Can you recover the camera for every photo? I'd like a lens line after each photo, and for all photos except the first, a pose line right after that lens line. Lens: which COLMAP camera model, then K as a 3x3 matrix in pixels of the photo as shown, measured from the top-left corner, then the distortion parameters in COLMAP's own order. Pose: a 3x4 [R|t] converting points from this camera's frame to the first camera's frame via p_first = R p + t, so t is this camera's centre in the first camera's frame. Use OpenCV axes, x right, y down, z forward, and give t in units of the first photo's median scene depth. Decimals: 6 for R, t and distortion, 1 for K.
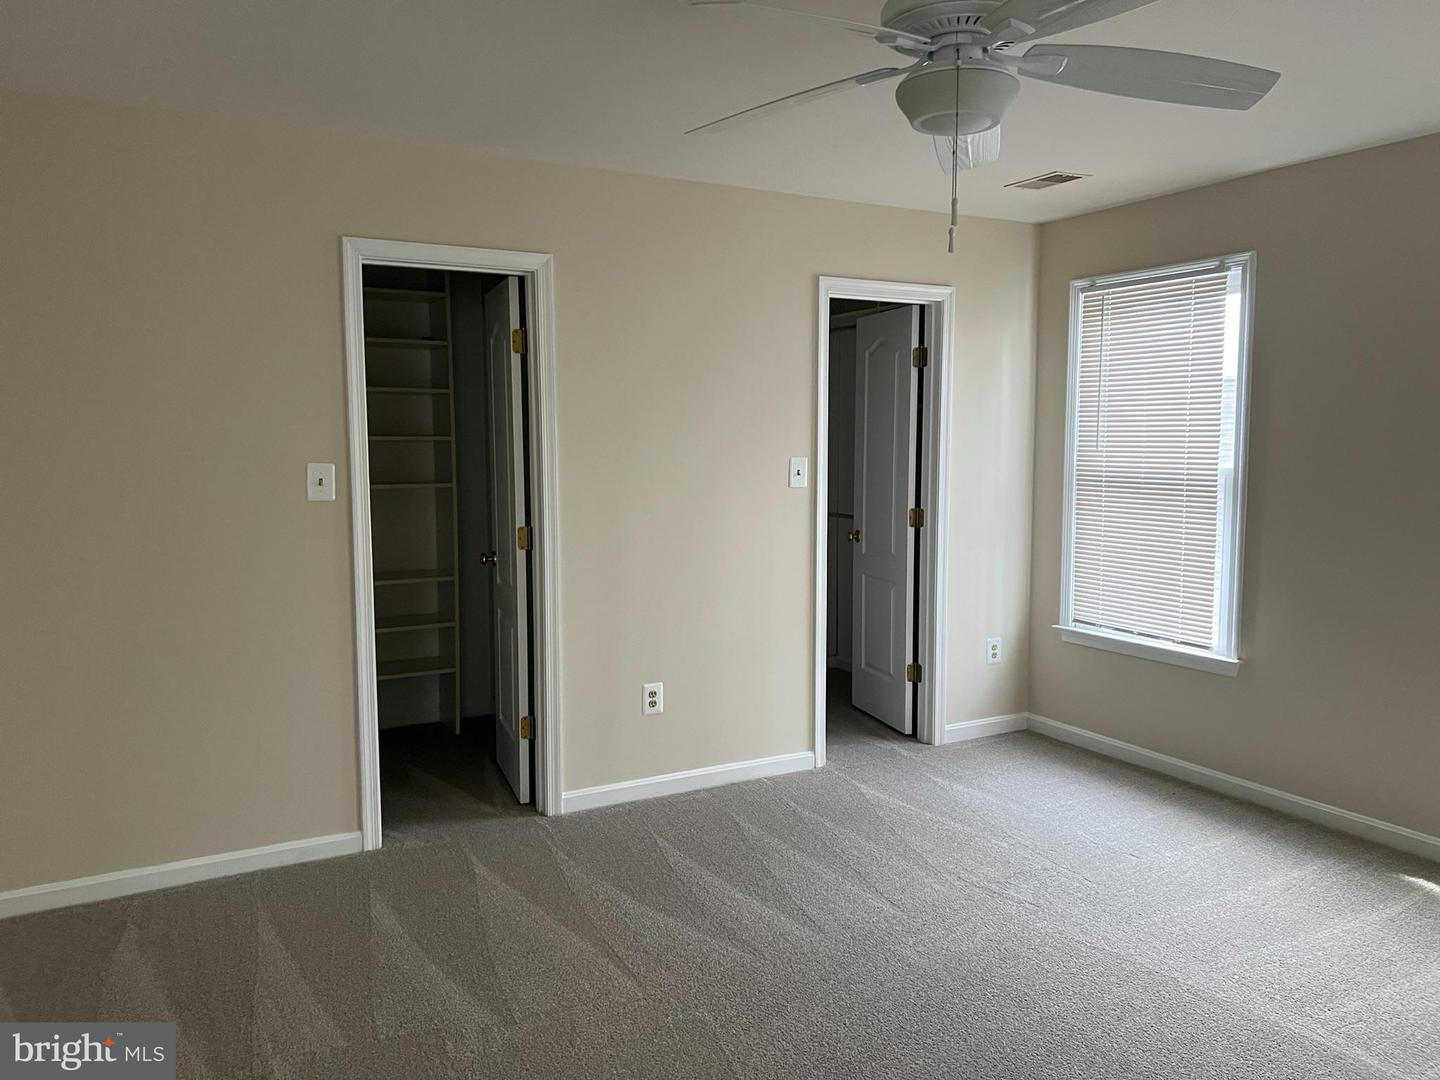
lens RADIAL K [[1081.9, 0, 720.0], [0, 1081.9, 540.0], [0, 0, 1]] dist [0.066111, -0.077948]
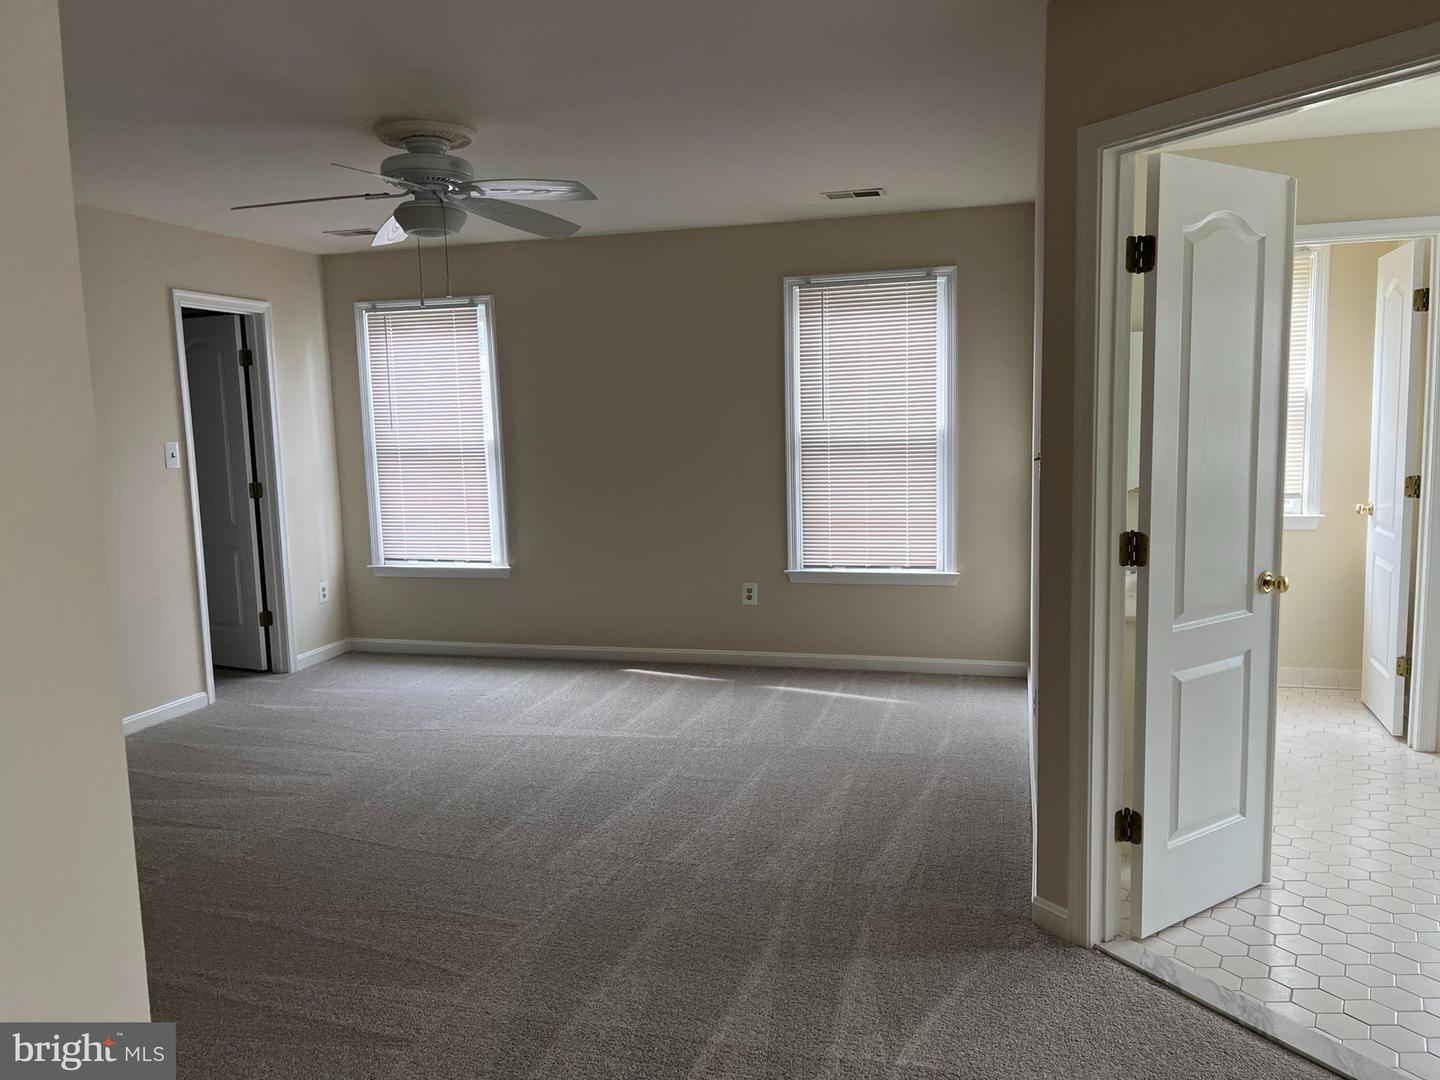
lens RADIAL K [[1081.9, 0, 720.0], [0, 1081.9, 540.0], [0, 0, 1]] dist [0.066111, -0.077948]
pose [[0.701501, -0.101538, 0.705398, -0.342522], [0.093906, 0.994338, 0.049741, 0.024216], [-0.706454, 0.031348, 0.707064, -0.242268]]
